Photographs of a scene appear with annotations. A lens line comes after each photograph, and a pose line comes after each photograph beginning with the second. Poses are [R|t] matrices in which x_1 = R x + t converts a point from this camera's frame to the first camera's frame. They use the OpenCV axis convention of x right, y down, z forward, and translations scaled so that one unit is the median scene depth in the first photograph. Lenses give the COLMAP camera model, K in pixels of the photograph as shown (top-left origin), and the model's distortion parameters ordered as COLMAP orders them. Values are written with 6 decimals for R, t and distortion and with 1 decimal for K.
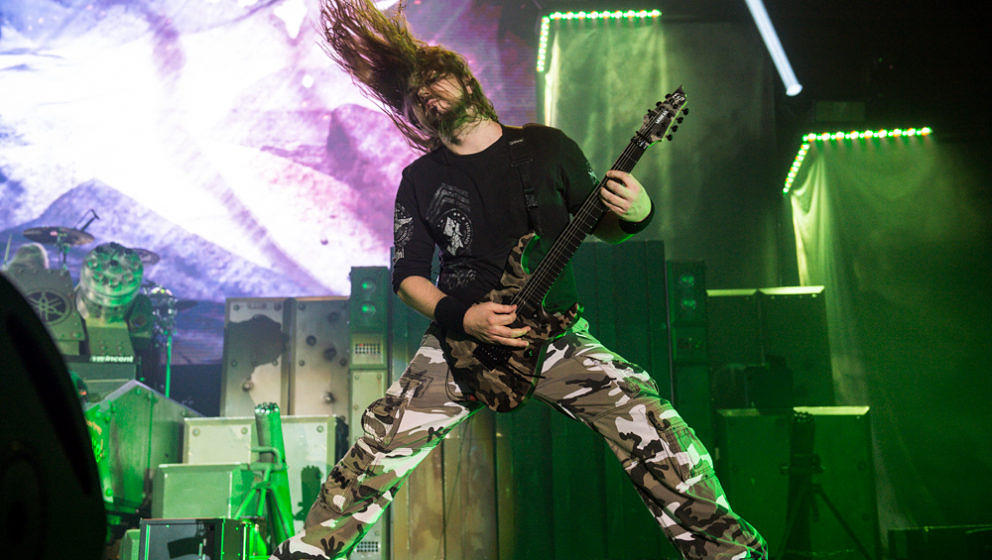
lens RADIAL K [[1283.4, 0, 496.8], [0, 1283.4, 273.1], [0, 0, 1]] dist [0.099349, 0.000000]
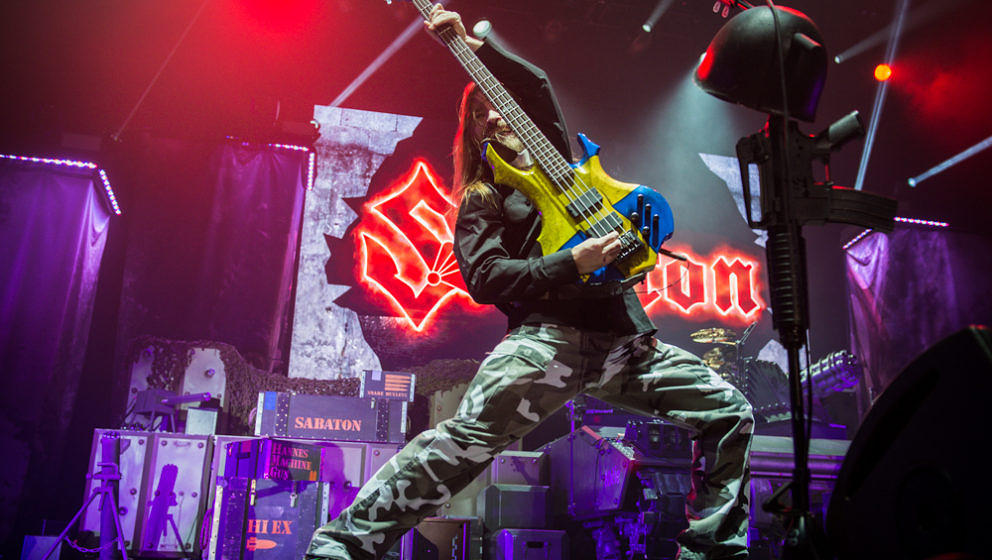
lens RADIAL K [[887.5, 0, 472.7], [0, 887.5, 284.9], [0, 0, 1]] dist [-0.012744, -0.016129]
pose [[0.975370, 0.107238, 0.192751, -0.659503], [-0.092904, 0.992297, -0.081950, 0.018981], [-0.200054, 0.062024, 0.977820, 0.043393]]
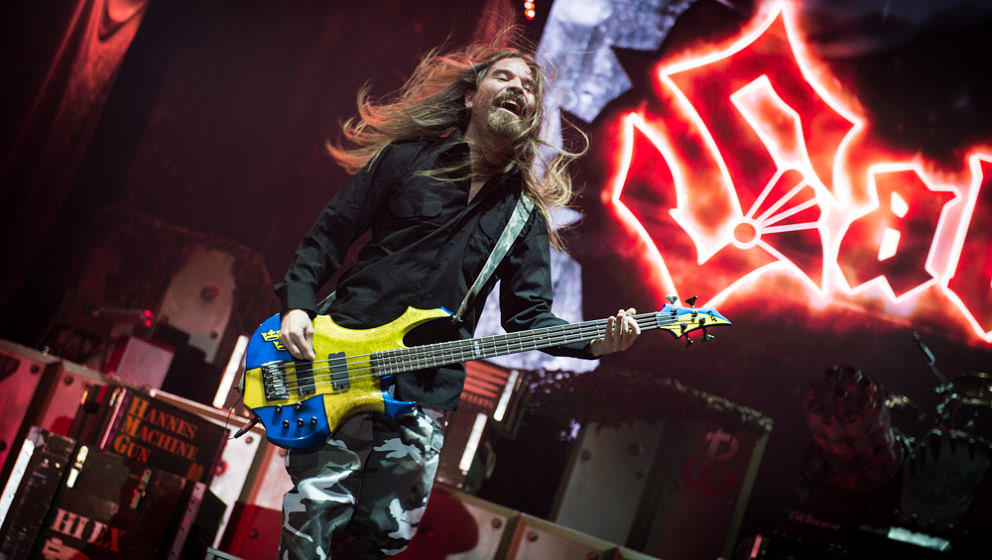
lens RADIAL K [[1849.9, 0, 495.8], [0, 1849.9, 273.8], [0, 0, 1]] dist [0.094544, 0.000000]
pose [[0.937112, 0.316505, -0.147127, -0.456507], [-0.319651, 0.947532, 0.002380, -0.003735], [0.140161, 0.044798, 0.989115, -0.044006]]
